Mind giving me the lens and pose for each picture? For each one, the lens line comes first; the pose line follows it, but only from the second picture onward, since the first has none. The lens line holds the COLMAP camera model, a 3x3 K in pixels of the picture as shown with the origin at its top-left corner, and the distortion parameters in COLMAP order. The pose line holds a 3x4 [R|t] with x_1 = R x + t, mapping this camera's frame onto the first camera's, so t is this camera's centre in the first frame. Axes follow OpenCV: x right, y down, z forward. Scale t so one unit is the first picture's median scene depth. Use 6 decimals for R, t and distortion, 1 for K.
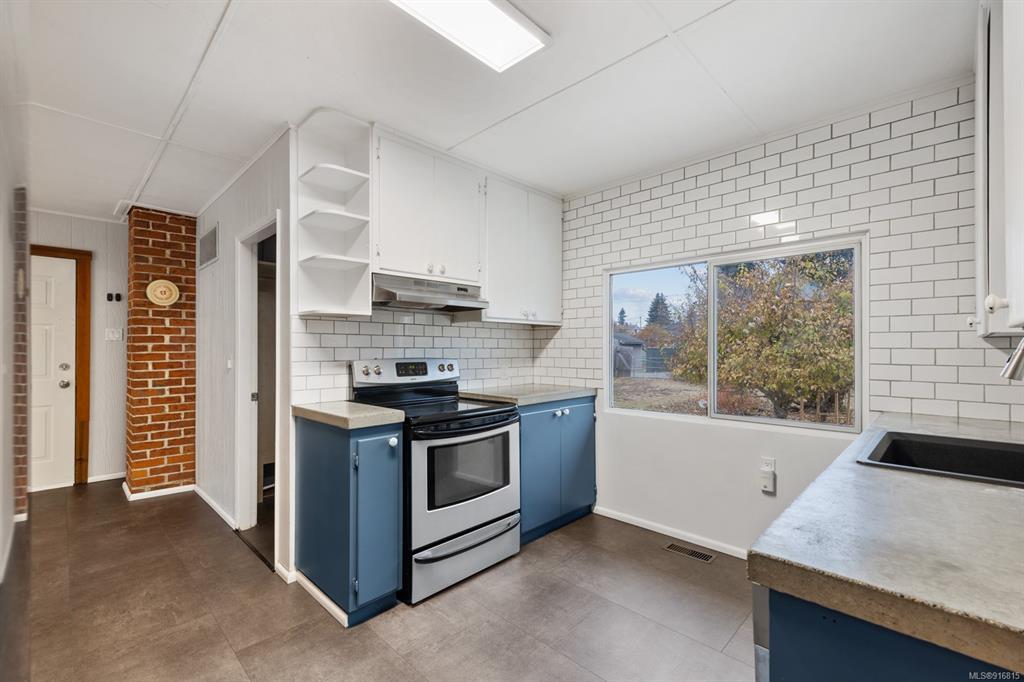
lens RADIAL K [[436.8, 0, 516.6], [0, 436.8, 344.1], [0, 0, 1]] dist [0.012327, -0.000096]
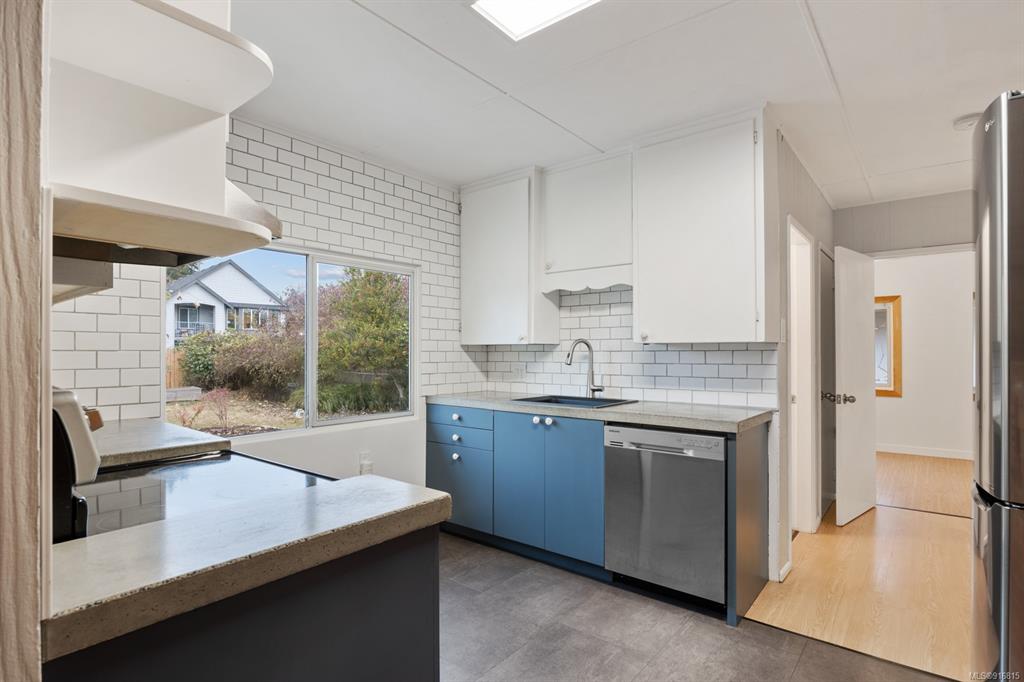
lens RADIAL K [[522.5, 0, 511.4], [0, 522.5, 345.1], [0, 0, 1]] dist [-0.002063, -0.000055]
pose [[-0.088494, 0.011471, 0.996011, -0.630163], [-0.007521, 0.999897, -0.012184, 0.005915], [-0.996048, -0.008569, -0.088398, 0.637628]]
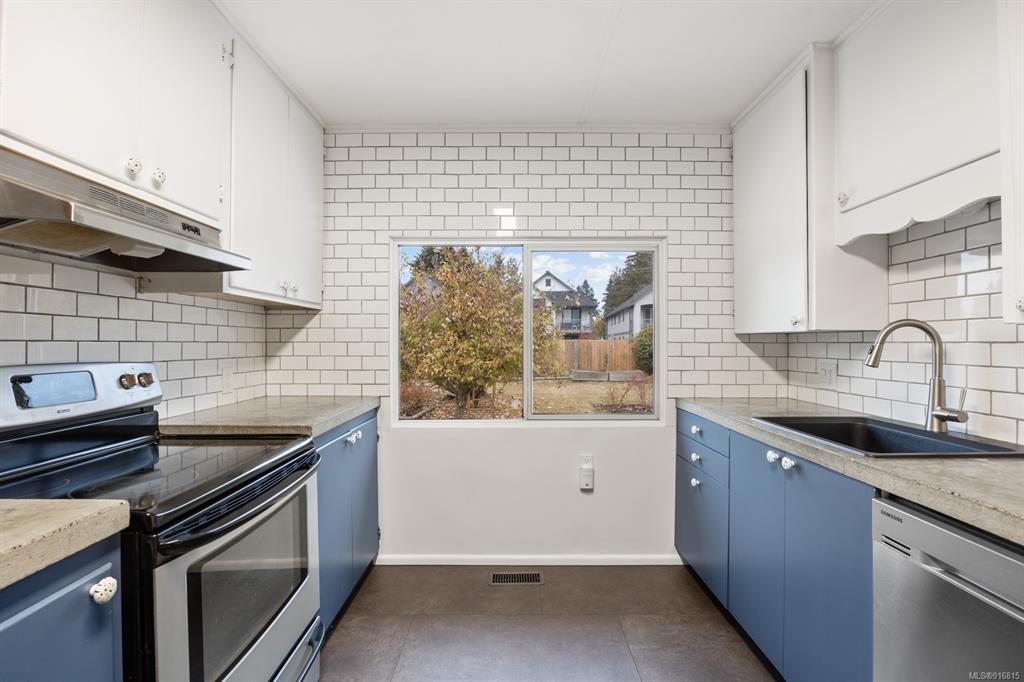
lens RADIAL K [[448.4, 0, 513.0], [0, 448.4, 339.0], [0, 0, 1]] dist [-0.018666, 0.000182]
pose [[0.721031, 0.006103, 0.692876, -0.199271], [-0.006784, 0.999975, -0.001748, 0.004437], [-0.692870, -0.003440, 0.721055, 0.333520]]
